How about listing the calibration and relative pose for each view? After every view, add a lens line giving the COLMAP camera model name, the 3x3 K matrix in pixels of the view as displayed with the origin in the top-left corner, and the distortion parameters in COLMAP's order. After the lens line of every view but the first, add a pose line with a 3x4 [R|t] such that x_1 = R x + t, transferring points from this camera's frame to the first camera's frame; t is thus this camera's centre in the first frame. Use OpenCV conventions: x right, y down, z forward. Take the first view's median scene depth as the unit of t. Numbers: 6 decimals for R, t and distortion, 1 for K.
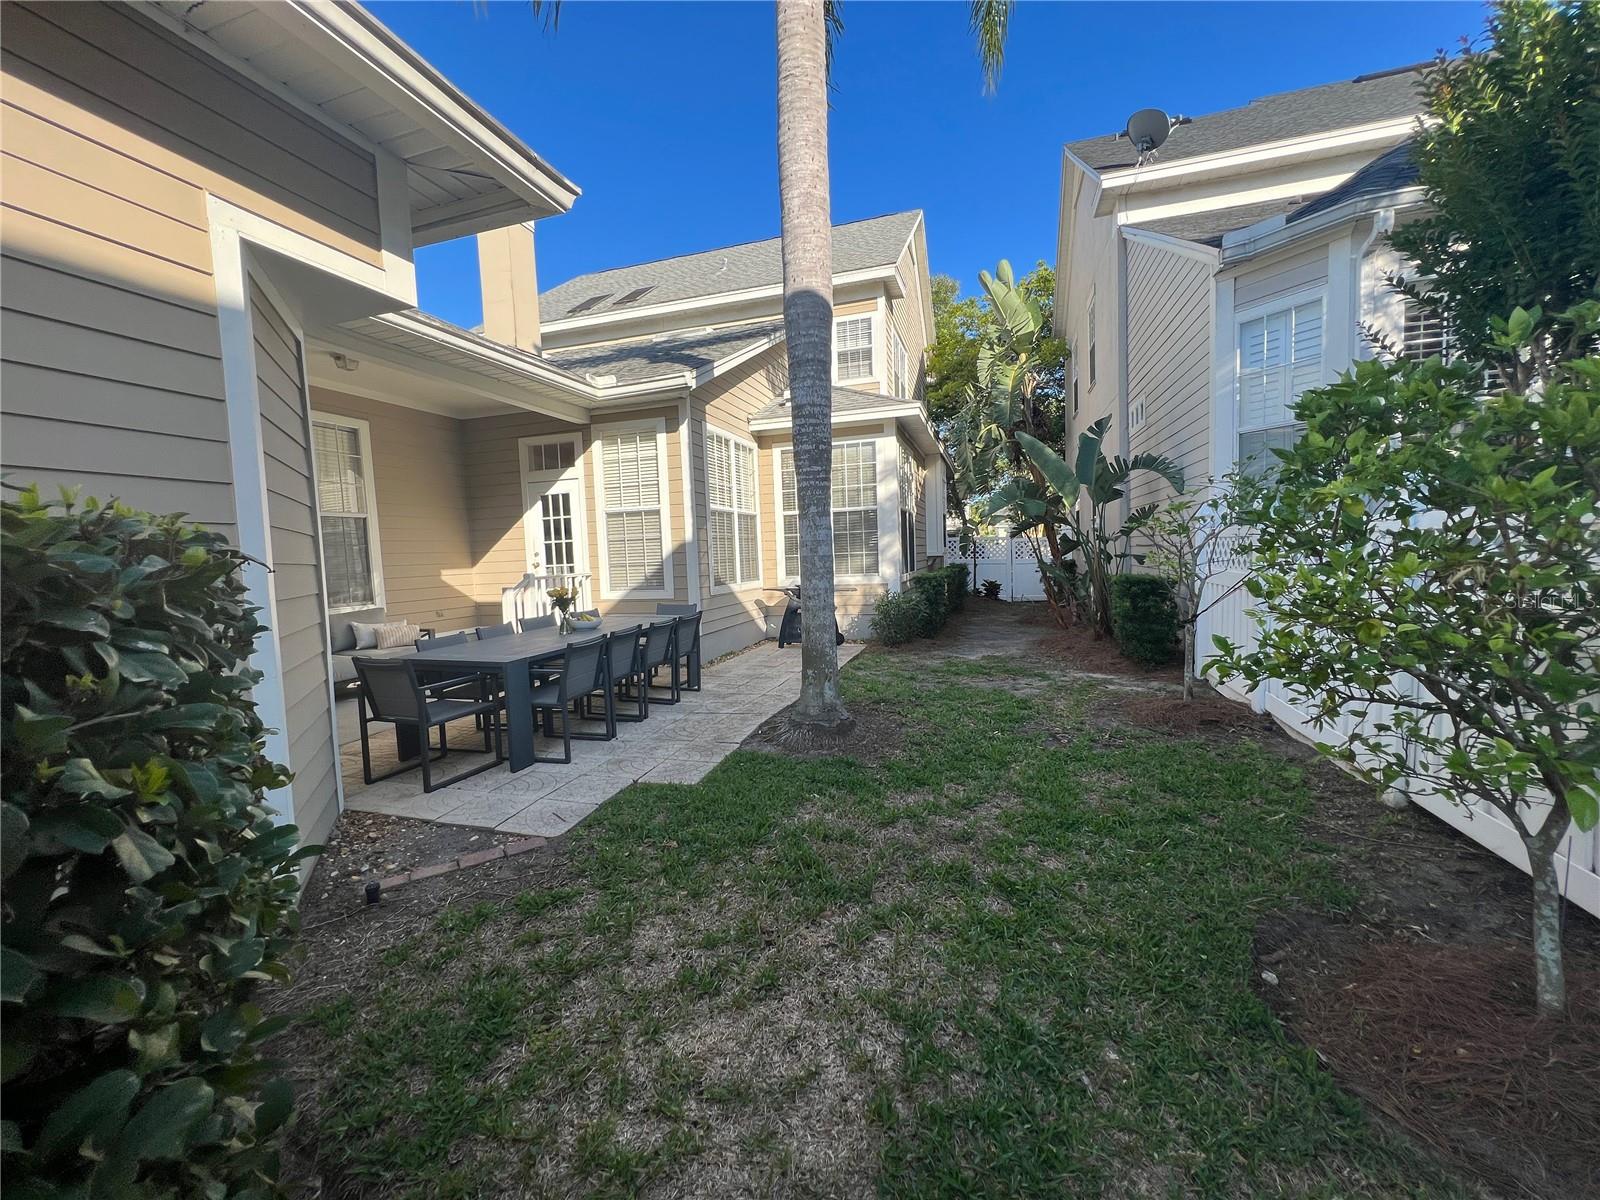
lens RADIAL K [[640.9, 0, 791.1], [0, 640.9, 597.2], [0, 0, 1]] dist [-0.000275, 0.000369]
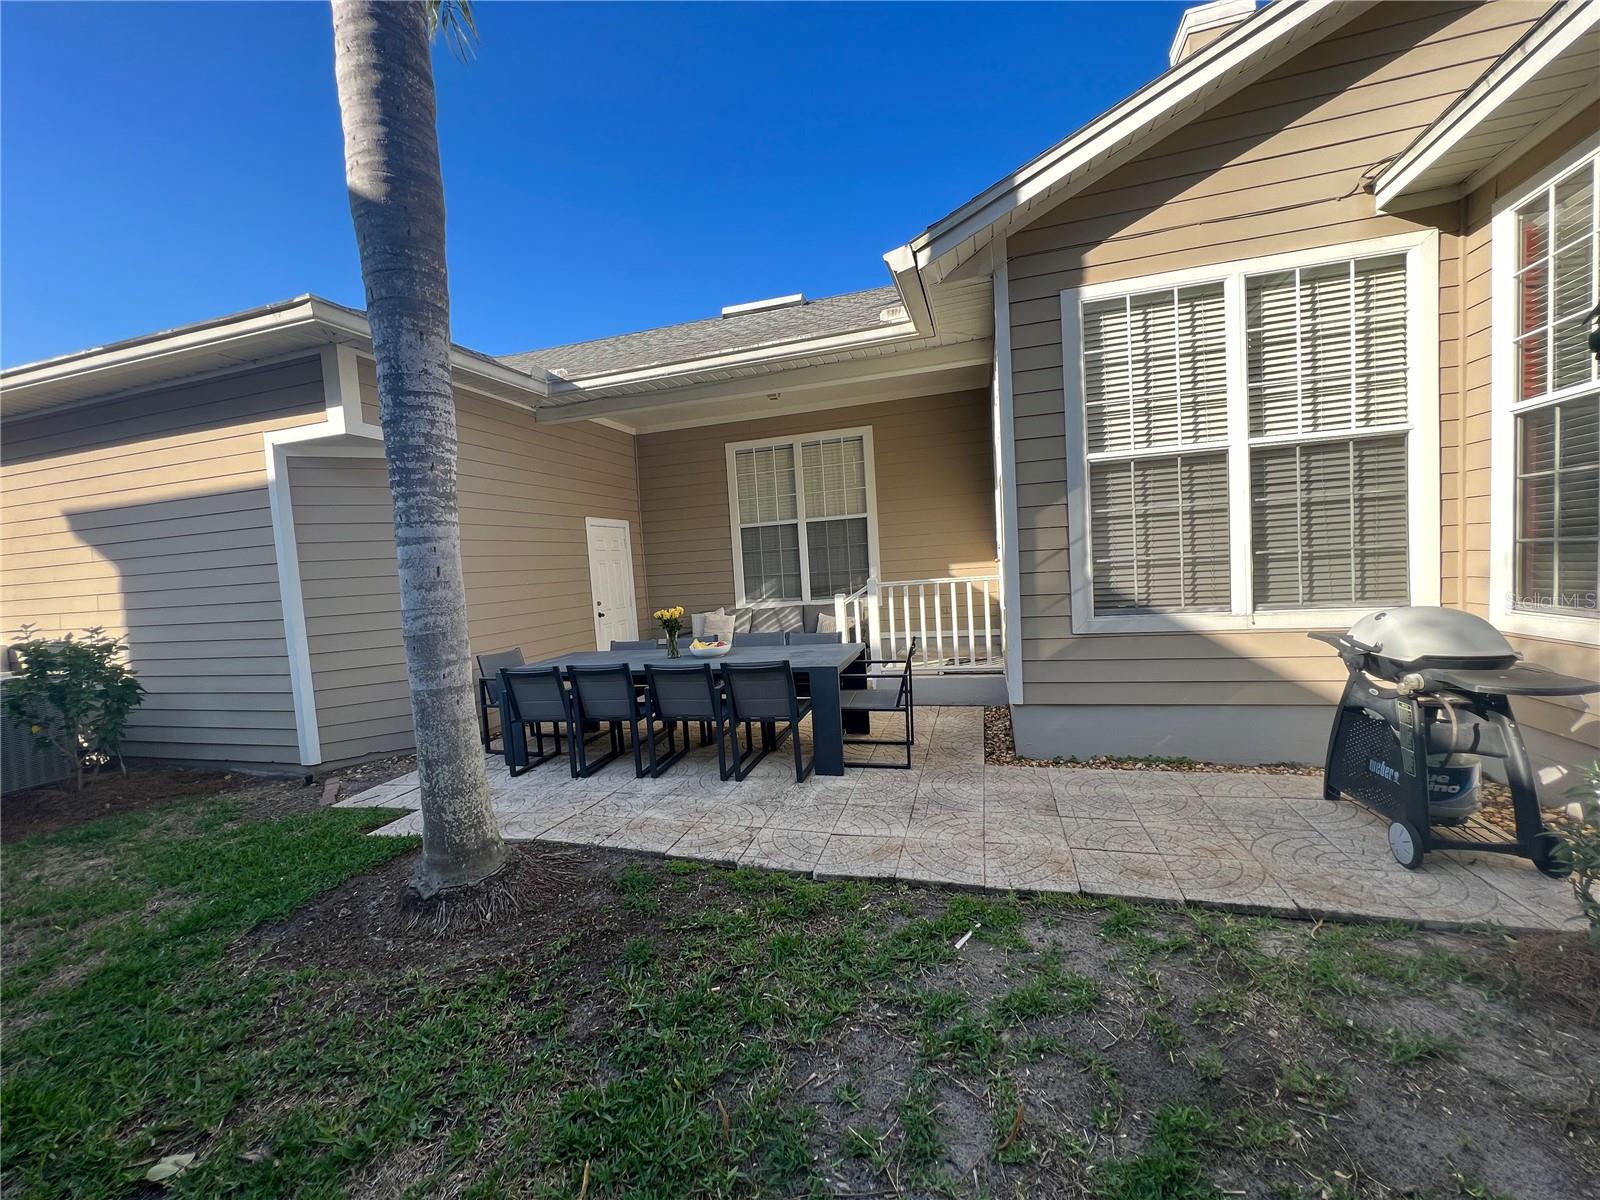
lens RADIAL K [[640.9, 0, 797.6], [0, 640.9, 603.0], [0, 0, 1]] dist [-0.000275, 0.000369]
pose [[0.022425, 0.098427, -0.994892, 0.469507], [-0.006339, 0.995136, 0.098308, -0.095229], [0.999728, 0.004102, 0.022940, 0.951033]]
